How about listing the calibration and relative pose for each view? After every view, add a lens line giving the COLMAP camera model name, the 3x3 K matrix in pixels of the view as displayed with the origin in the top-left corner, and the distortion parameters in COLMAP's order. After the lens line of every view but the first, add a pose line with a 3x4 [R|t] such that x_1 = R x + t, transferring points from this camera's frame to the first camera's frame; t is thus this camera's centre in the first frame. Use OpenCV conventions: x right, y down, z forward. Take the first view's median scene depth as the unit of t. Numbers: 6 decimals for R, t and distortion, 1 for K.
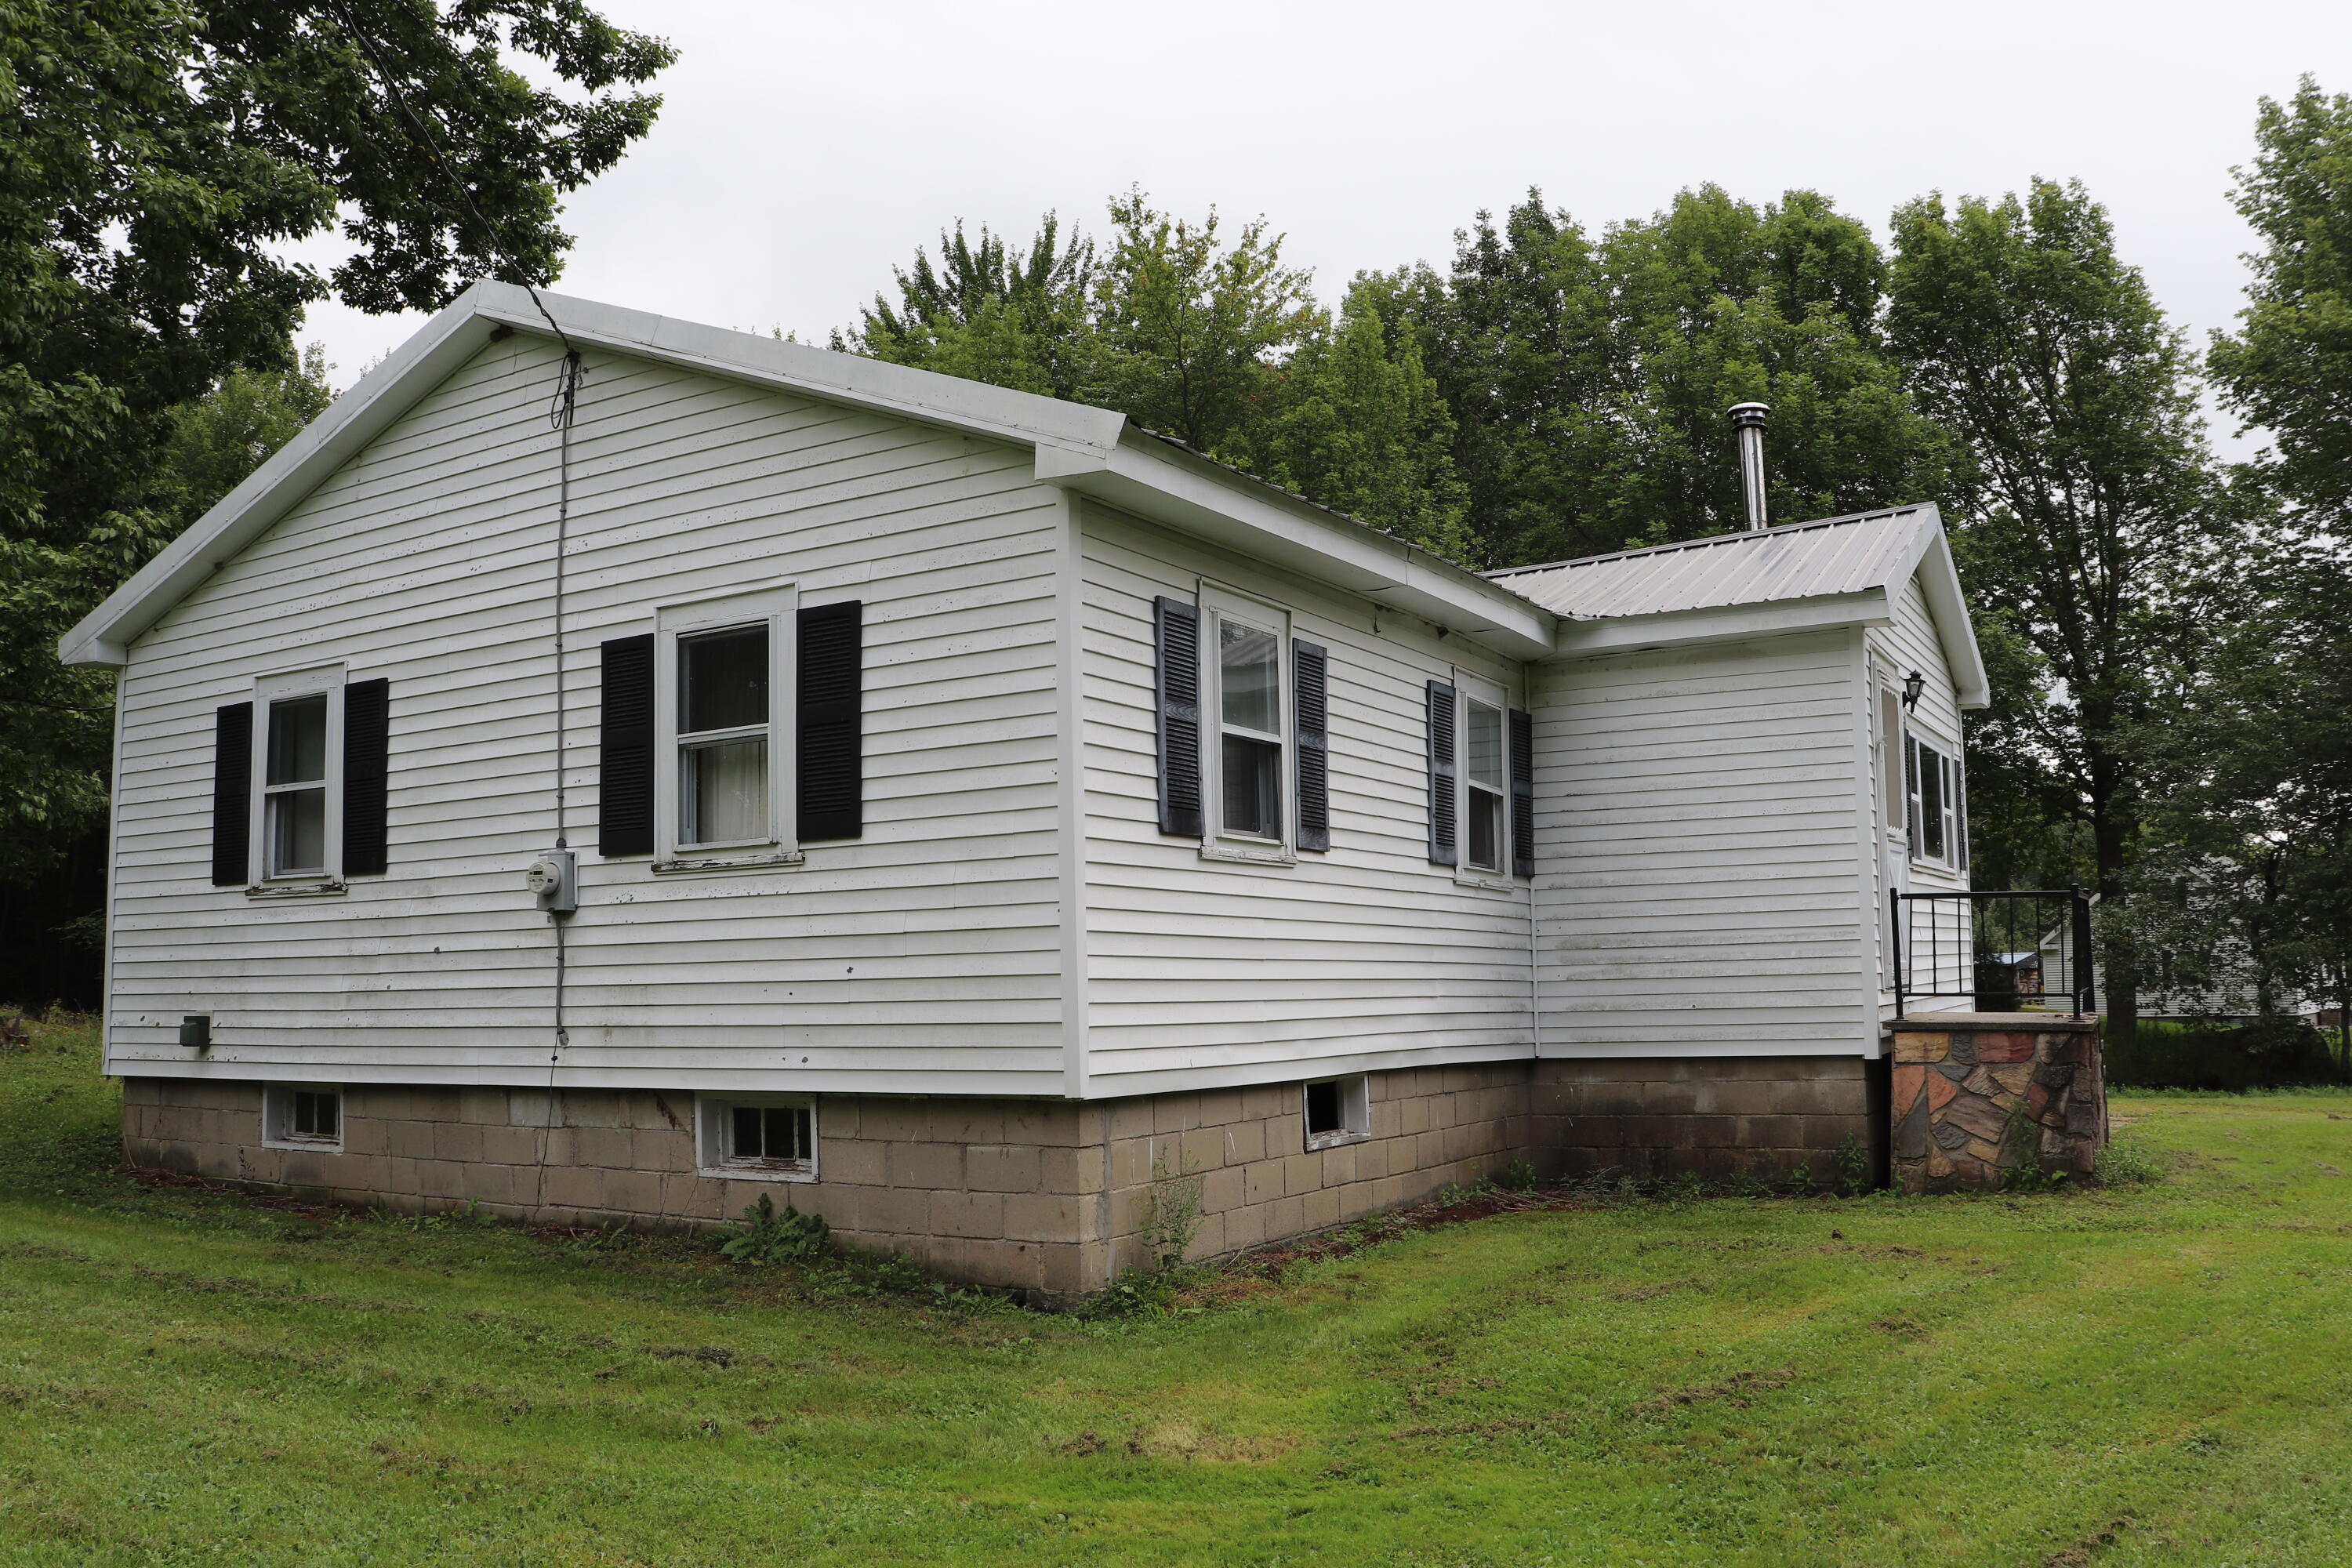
lens RADIAL K [[1938.7, 0, 1176.0], [0, 1938.7, 784.0], [0, 0, 1]] dist [-0.171117, 0.139841]
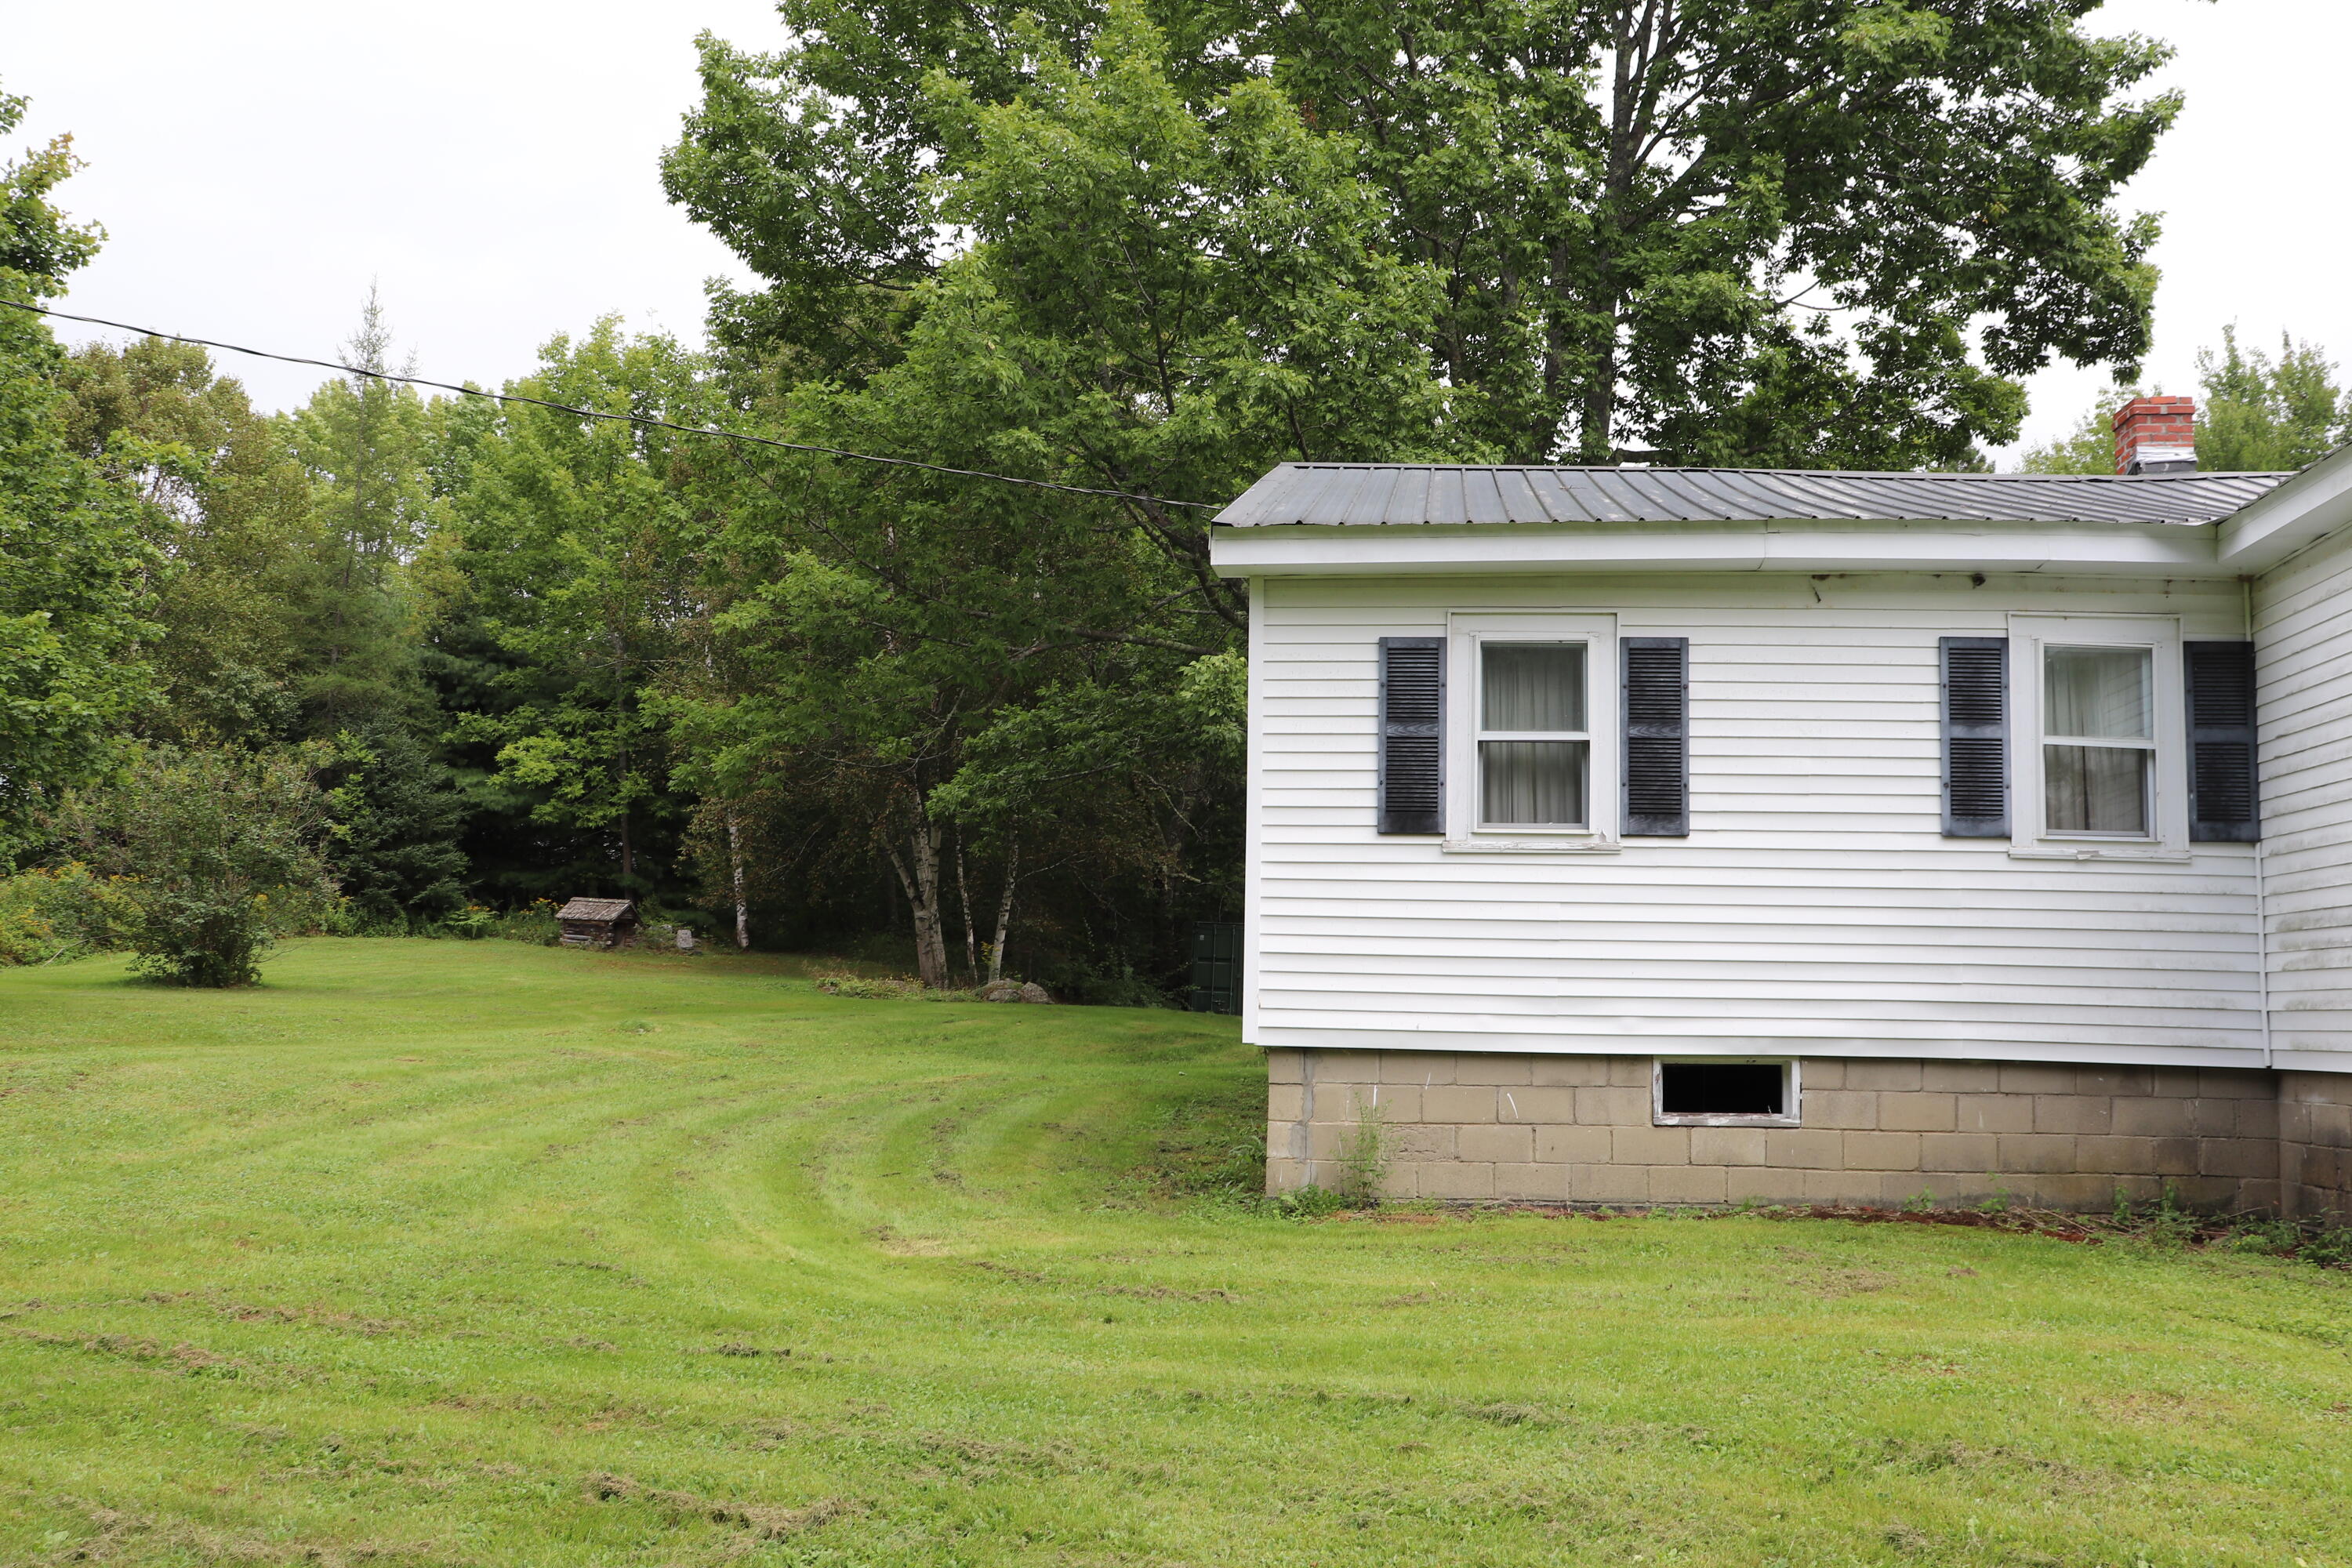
lens RADIAL K [[1938.7, 0, 1176.0], [0, 1938.7, 784.0], [0, 0, 1]] dist [-0.171117, 0.139841]
pose [[0.384431, -0.067312, -0.920696, 0.933502], [0.073258, 0.996417, -0.042259, 0.031678], [0.920242, -0.051202, 0.387985, 0.369580]]
